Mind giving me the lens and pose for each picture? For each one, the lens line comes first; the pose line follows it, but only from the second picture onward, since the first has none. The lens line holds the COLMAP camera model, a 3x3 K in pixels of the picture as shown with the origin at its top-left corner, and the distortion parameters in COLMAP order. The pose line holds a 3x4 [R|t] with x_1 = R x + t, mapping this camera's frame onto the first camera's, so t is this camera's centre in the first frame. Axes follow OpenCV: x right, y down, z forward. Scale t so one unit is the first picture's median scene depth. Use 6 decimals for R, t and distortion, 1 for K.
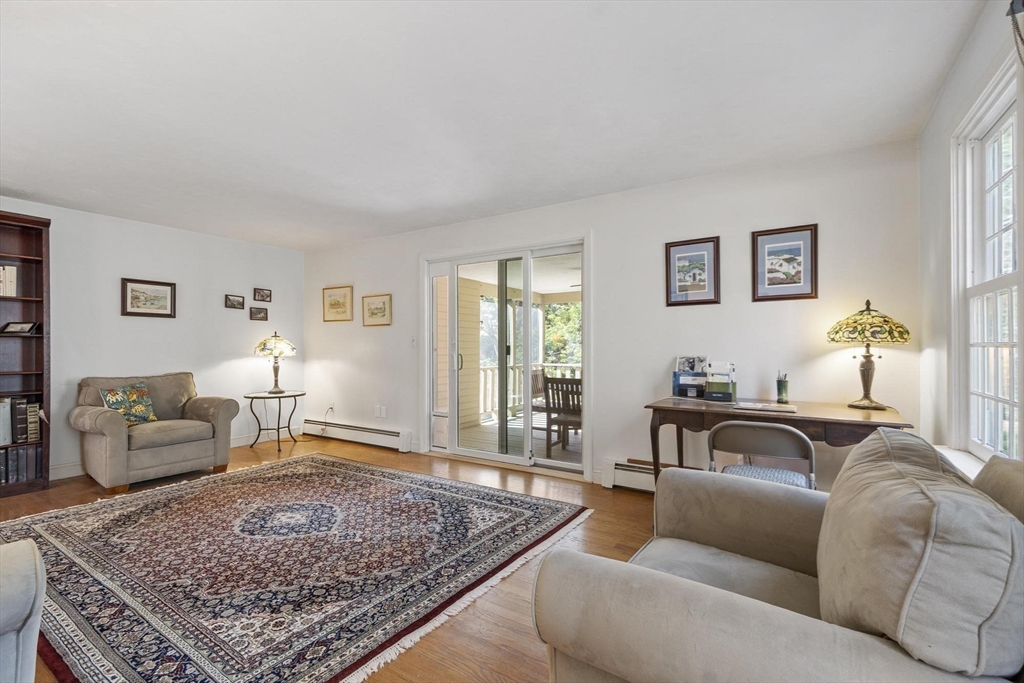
lens RADIAL K [[447.6, 0, 528.3], [0, 447.6, 344.3], [0, 0, 1]] dist [0.000534, 0.000040]
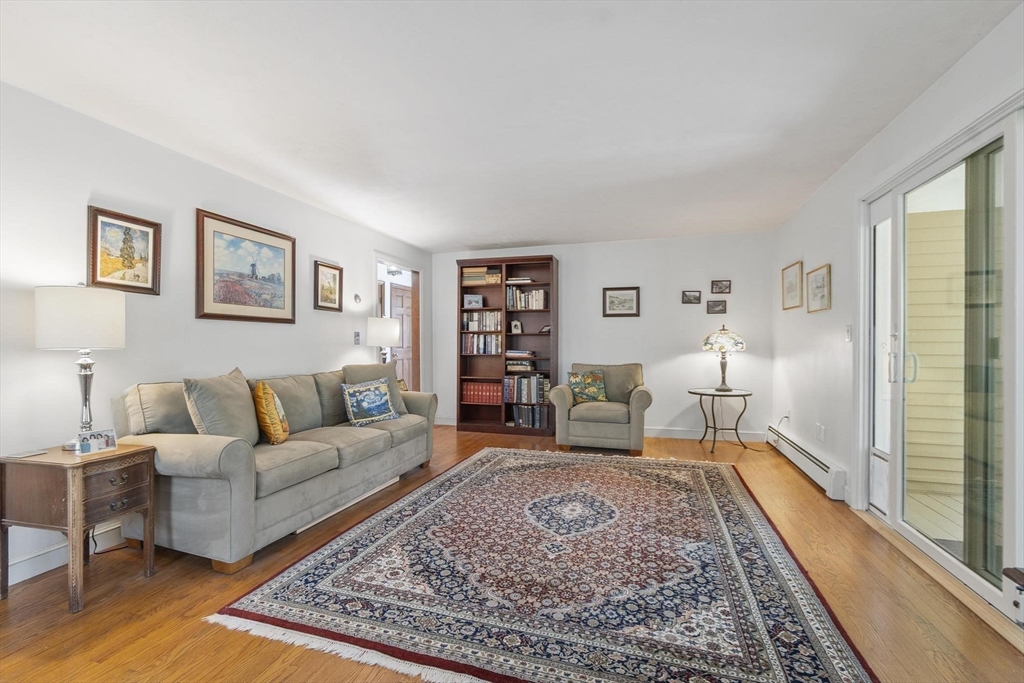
lens RADIAL K [[447.6, 0, 512.6], [0, 447.6, 346.4], [0, 0, 1]] dist [0.000534, 0.000040]
pose [[0.252076, 0.009668, -0.967659, 0.389621], [0.007054, 0.999905, 0.011828, 0.004419], [0.967682, -0.009807, 0.251984, 0.587181]]
